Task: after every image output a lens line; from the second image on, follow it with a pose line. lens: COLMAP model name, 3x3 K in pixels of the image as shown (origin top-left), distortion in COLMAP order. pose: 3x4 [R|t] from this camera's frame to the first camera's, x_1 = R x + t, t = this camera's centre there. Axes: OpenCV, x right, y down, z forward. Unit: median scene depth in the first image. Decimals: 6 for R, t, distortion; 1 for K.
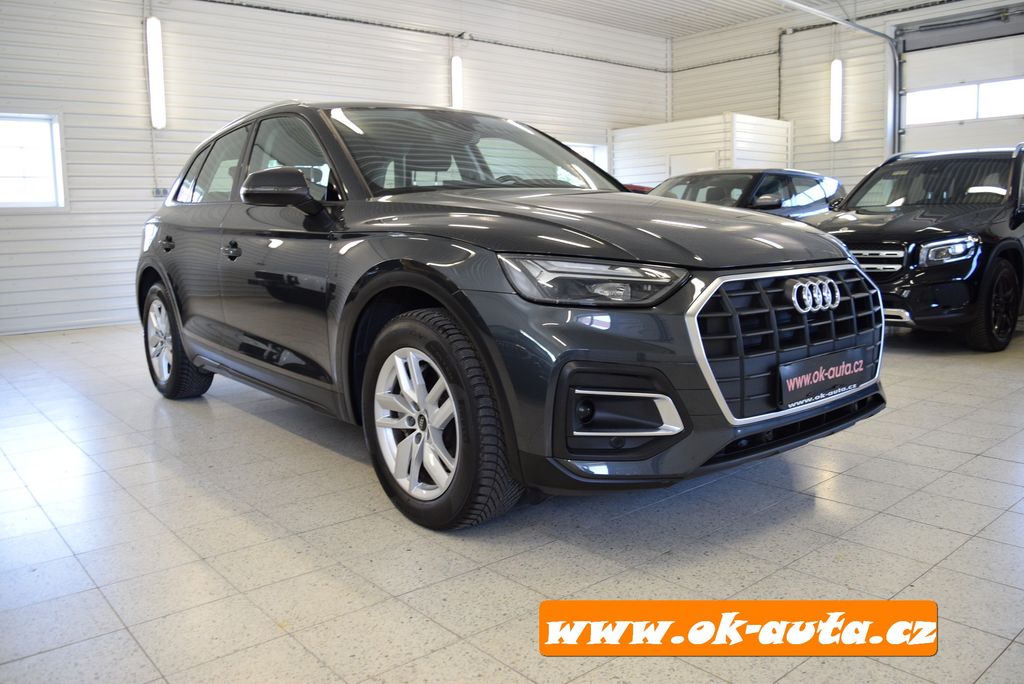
lens RADIAL K [[808.7, 0, 513.5], [0, 808.7, 337.8], [0, 0, 1]] dist [-0.095392, 0.025322]
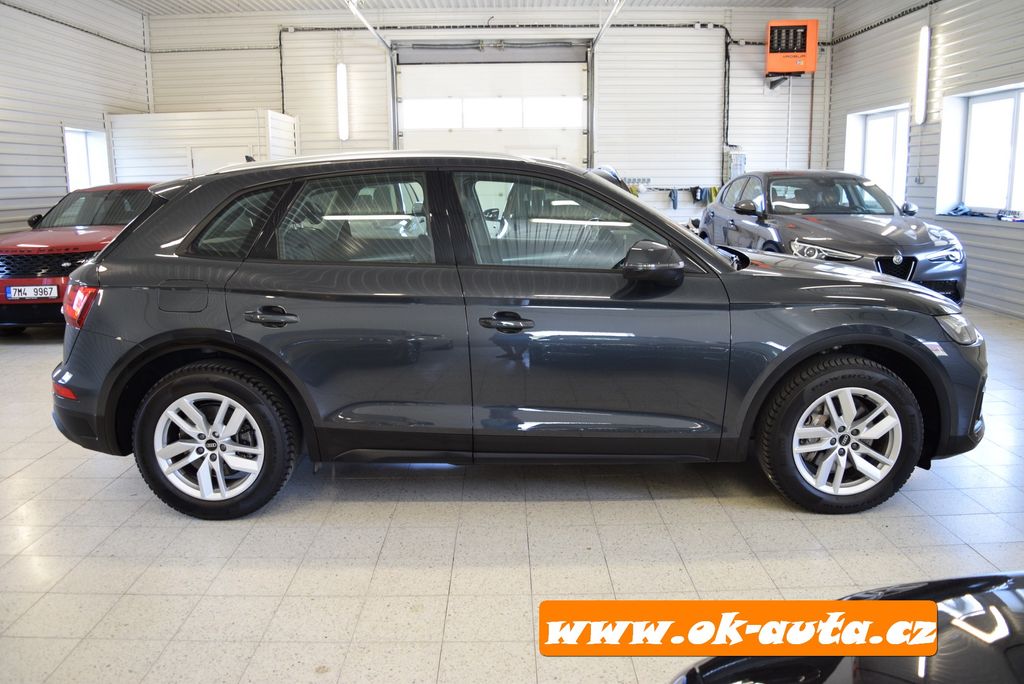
lens RADIAL K [[808.7, 0, 514.6], [0, 808.7, 341.8], [0, 0, 1]] dist [-0.095392, 0.025322]
pose [[0.641724, -0.133749, 0.755183, -0.312086], [0.099050, 0.990883, 0.091324, -0.050985], [-0.760512, 0.016196, 0.649121, 0.115893]]
